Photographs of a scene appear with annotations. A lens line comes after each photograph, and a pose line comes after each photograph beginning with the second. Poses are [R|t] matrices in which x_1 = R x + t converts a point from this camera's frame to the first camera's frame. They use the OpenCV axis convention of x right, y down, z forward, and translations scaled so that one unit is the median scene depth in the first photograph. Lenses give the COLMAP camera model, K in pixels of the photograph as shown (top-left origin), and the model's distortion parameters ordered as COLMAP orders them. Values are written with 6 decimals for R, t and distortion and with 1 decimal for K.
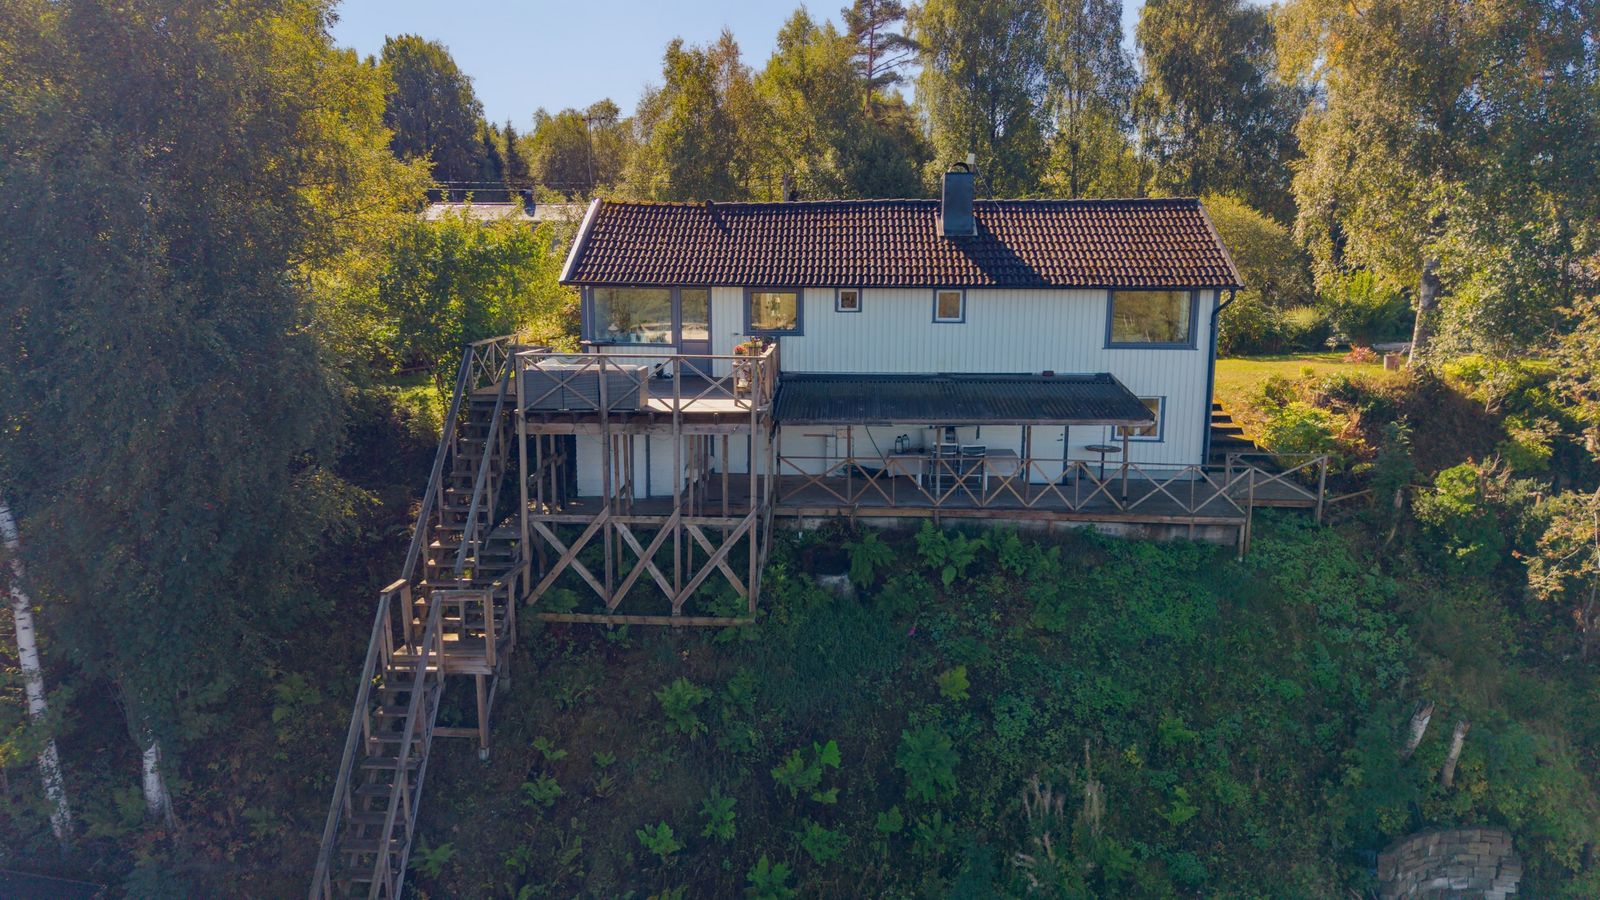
lens RADIAL K [[1052.2, 0, 800.0], [0, 1052.2, 450.0], [0, 0, 1]] dist [0.006549, 0.001005]
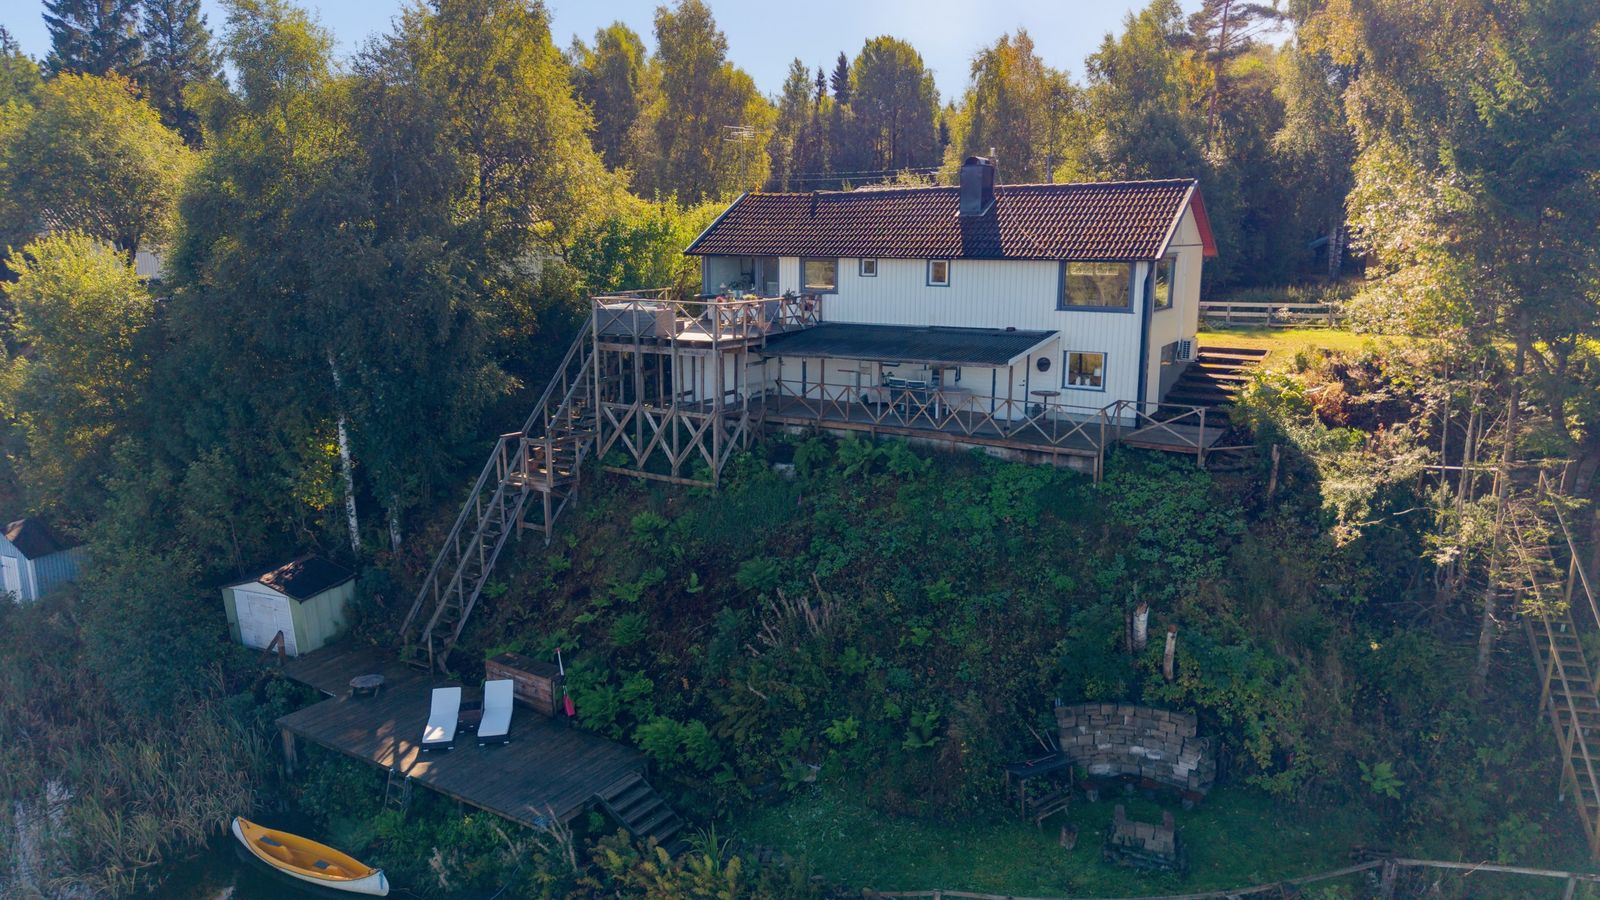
lens RADIAL K [[1052.2, 0, 800.0], [0, 1052.2, 450.0], [0, 0, 1]] dist [0.006549, 0.001005]
pose [[0.874963, 0.091785, -0.475411, 0.638412], [-0.079974, 0.995778, 0.045063, 0.032517], [0.477539, -0.001408, 0.878609, -0.199142]]
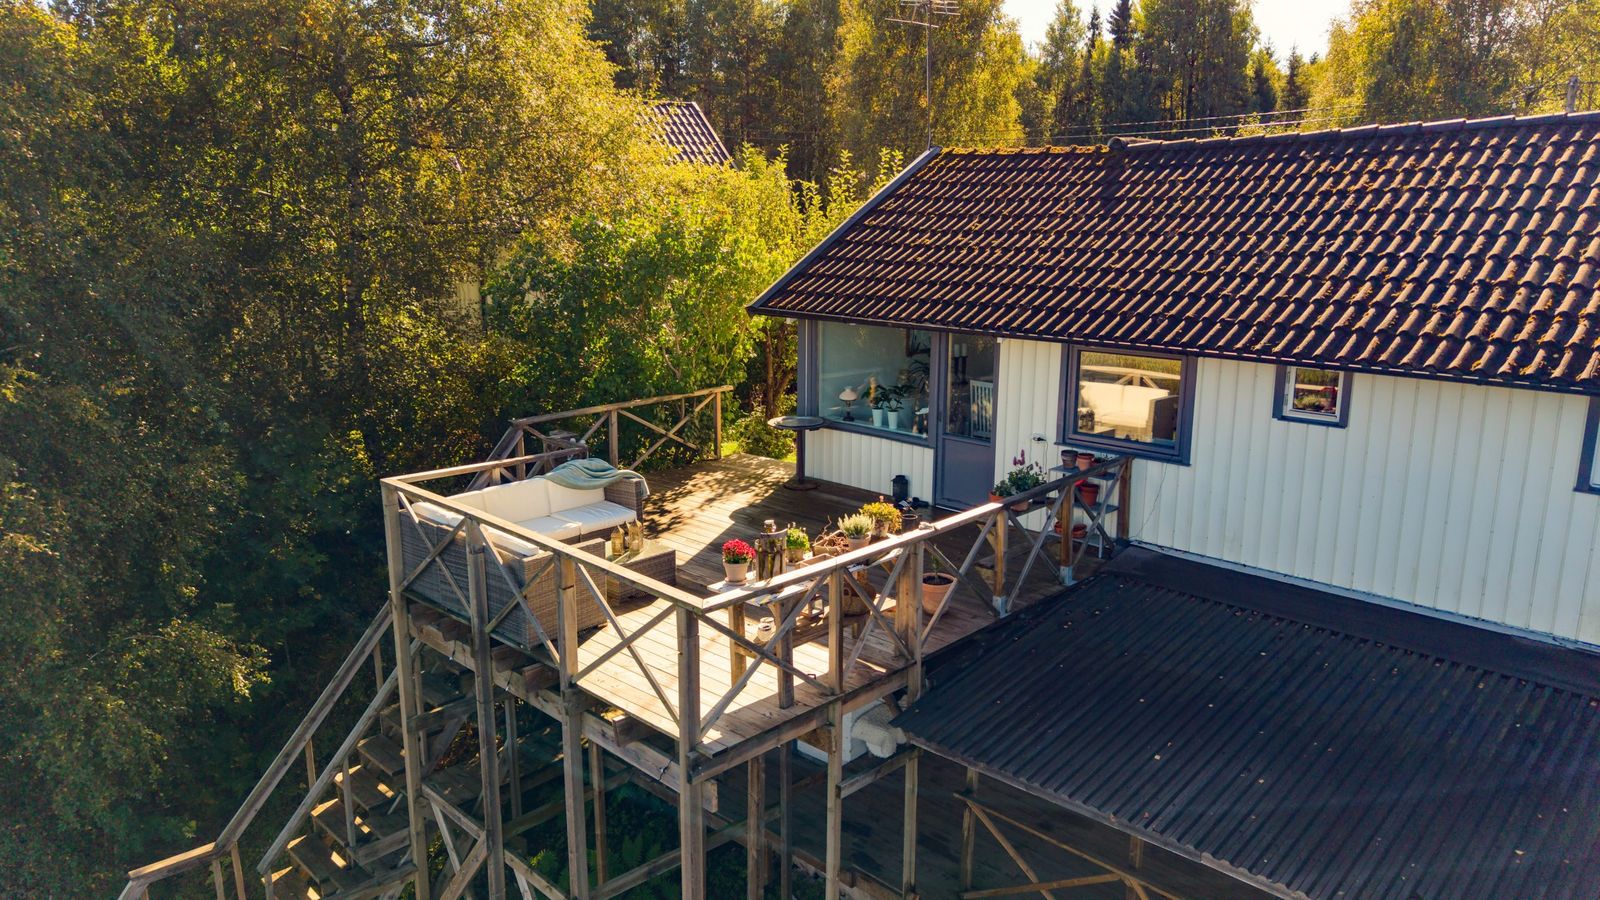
lens RADIAL K [[1052.2, 0, 800.0], [0, 1052.2, 450.0], [0, 0, 1]] dist [0.006549, 0.001005]
pose [[0.738839, 0.142259, -0.658695, 0.166457], [-0.111223, 0.989801, 0.089012, -0.141565], [0.664640, 0.007497, 0.747127, 0.623416]]
